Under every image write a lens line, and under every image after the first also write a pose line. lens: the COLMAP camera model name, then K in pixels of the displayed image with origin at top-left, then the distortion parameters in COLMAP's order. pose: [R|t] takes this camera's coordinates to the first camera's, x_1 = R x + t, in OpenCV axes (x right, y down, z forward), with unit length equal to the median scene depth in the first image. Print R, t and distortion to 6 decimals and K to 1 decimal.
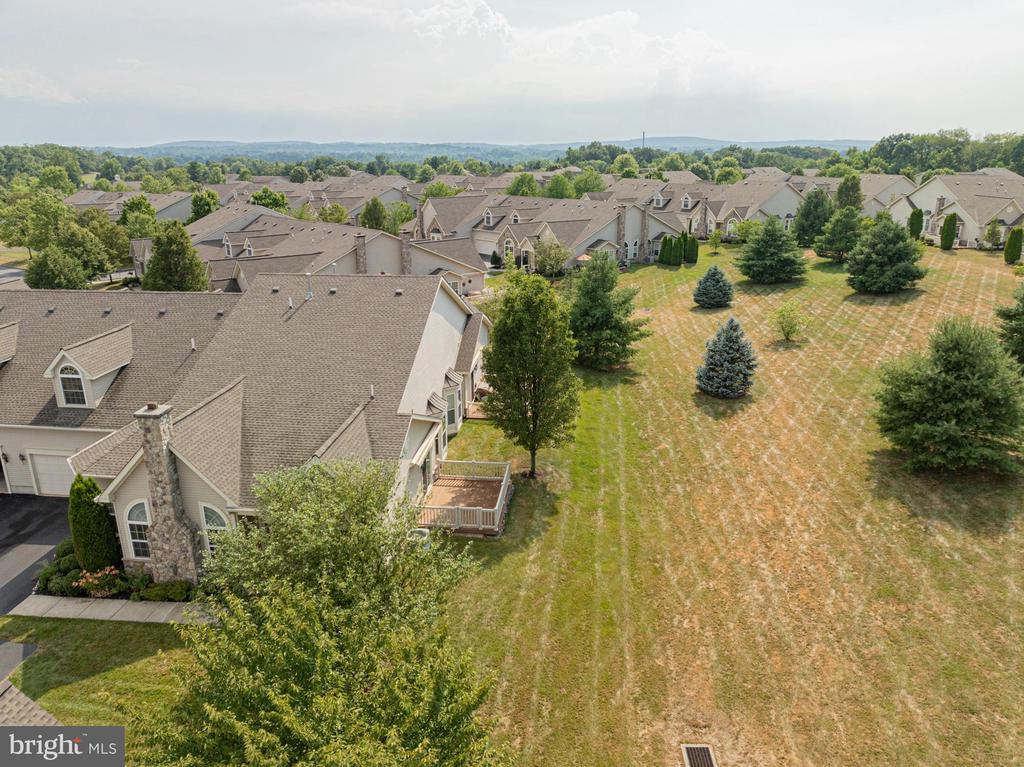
lens RADIAL K [[718.1, 0, 512.0], [0, 718.1, 383.5], [0, 0, 1]] dist [-0.042542, 0.002596]
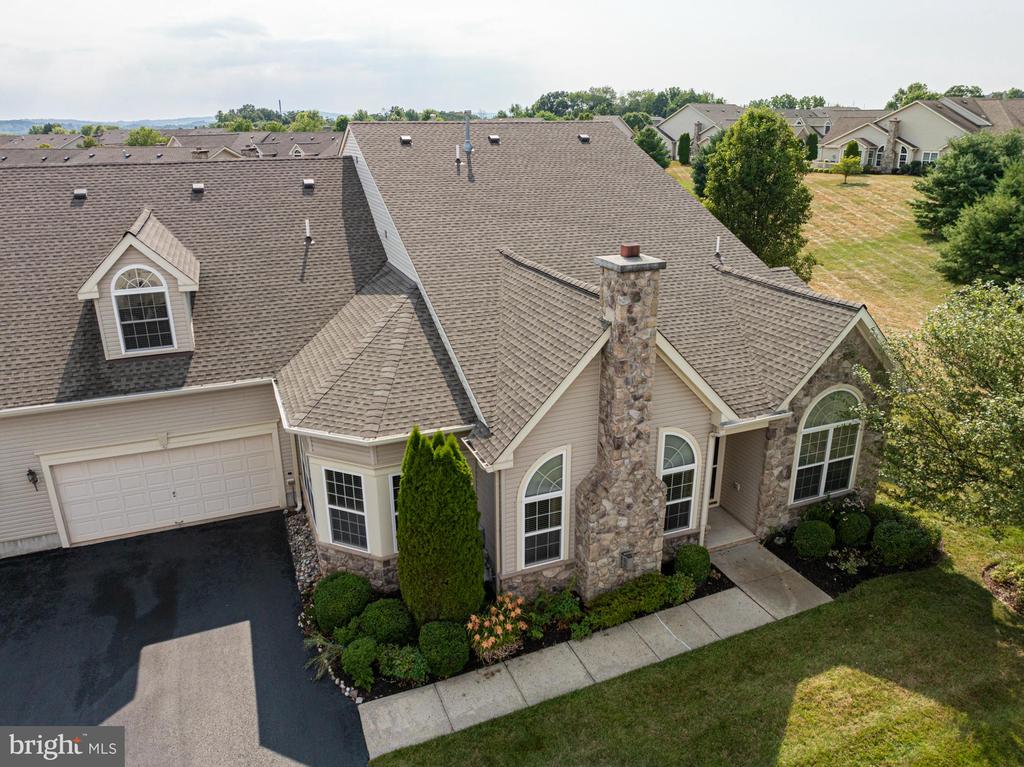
lens RADIAL K [[718.1, 0, 512.0], [0, 718.1, 383.5], [0, 0, 1]] dist [-0.042542, 0.002596]
pose [[0.881439, -0.161821, 0.443710, -0.633201], [0.147256, 0.986802, 0.067358, 0.060278], [-0.448754, 0.005967, 0.893635, 0.436427]]
